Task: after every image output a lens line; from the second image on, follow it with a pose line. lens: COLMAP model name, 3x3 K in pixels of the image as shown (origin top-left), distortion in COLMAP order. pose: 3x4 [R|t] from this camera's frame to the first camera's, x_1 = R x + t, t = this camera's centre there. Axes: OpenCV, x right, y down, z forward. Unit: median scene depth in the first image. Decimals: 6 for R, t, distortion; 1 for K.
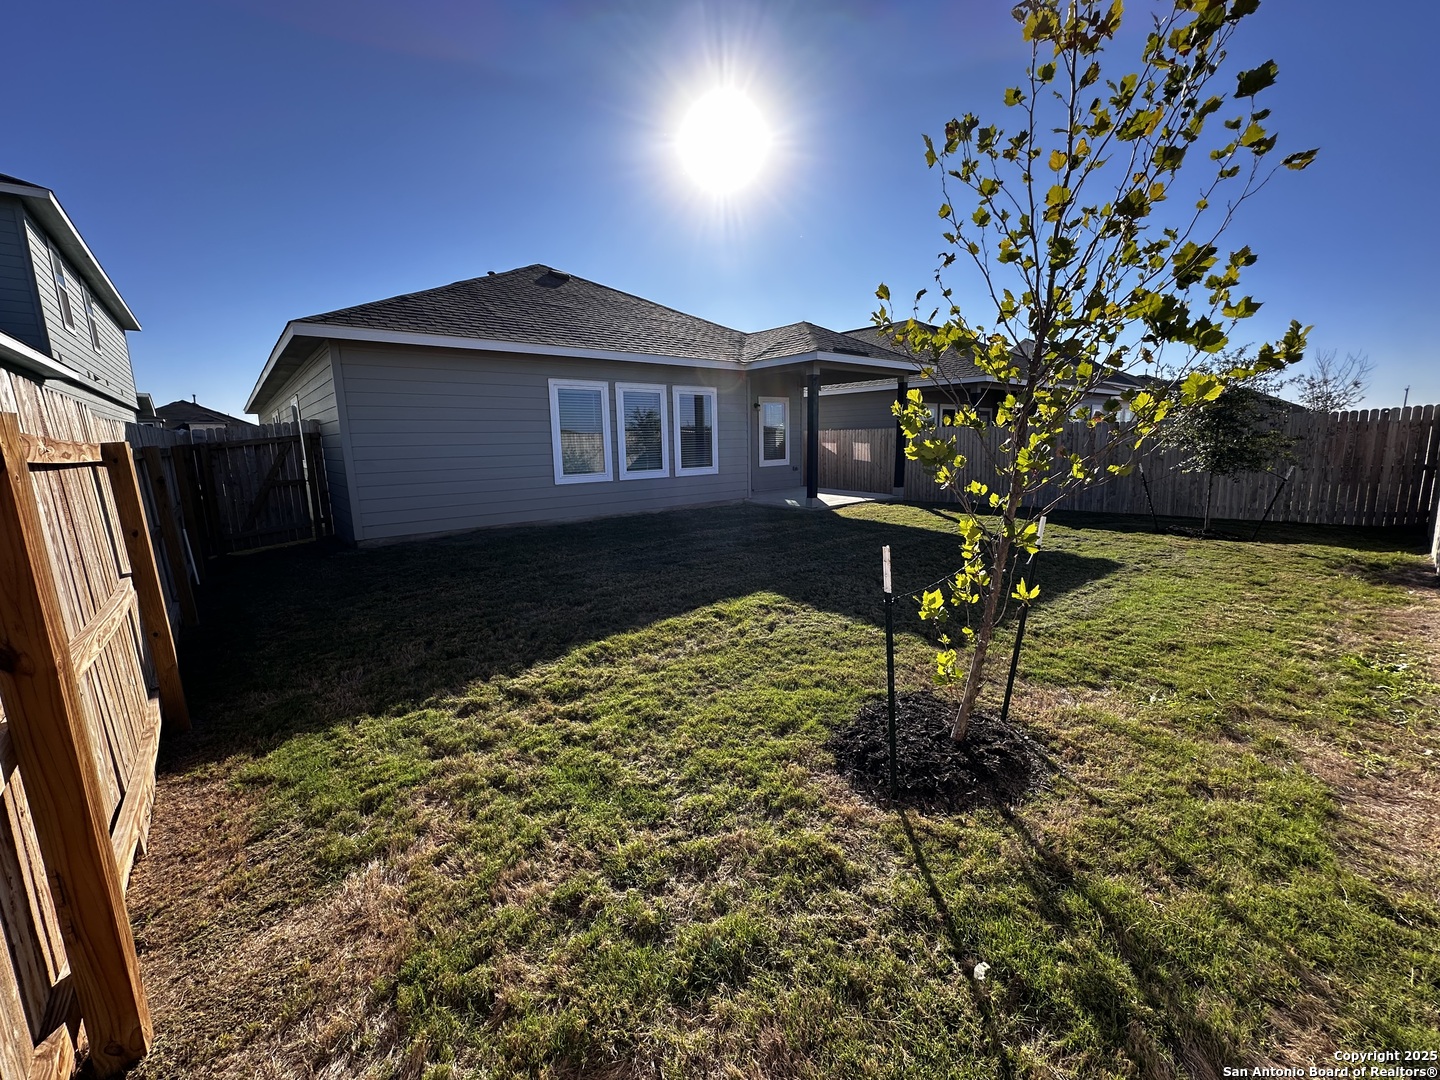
lens RADIAL K [[583.4, 0, 720.0], [0, 583.4, 540.0], [0, 0, 1]] dist [0.001582, -0.000004]
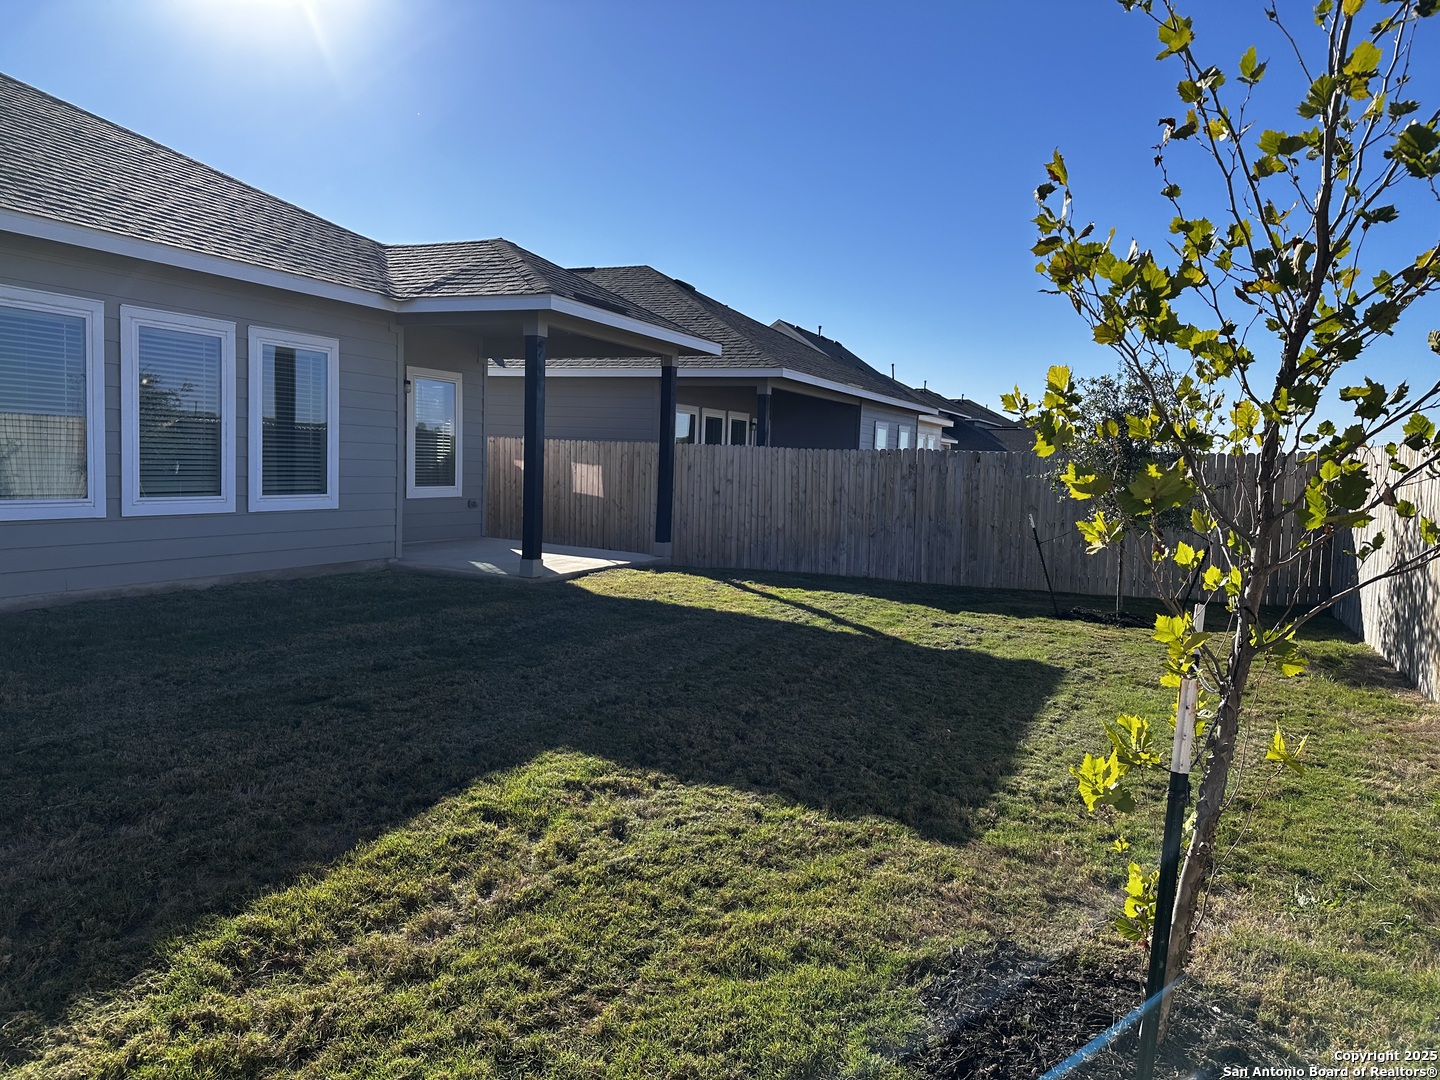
lens RADIAL K [[1008.7, 0, 720.0], [0, 1008.7, 540.0], [0, 0, 1]] dist [0.093199, -0.126325]
pose [[0.904594, 0.019258, 0.425838, -0.183854], [0.018526, 0.996259, -0.084407, -0.016403], [-0.425871, 0.084244, 0.900853, 0.173080]]
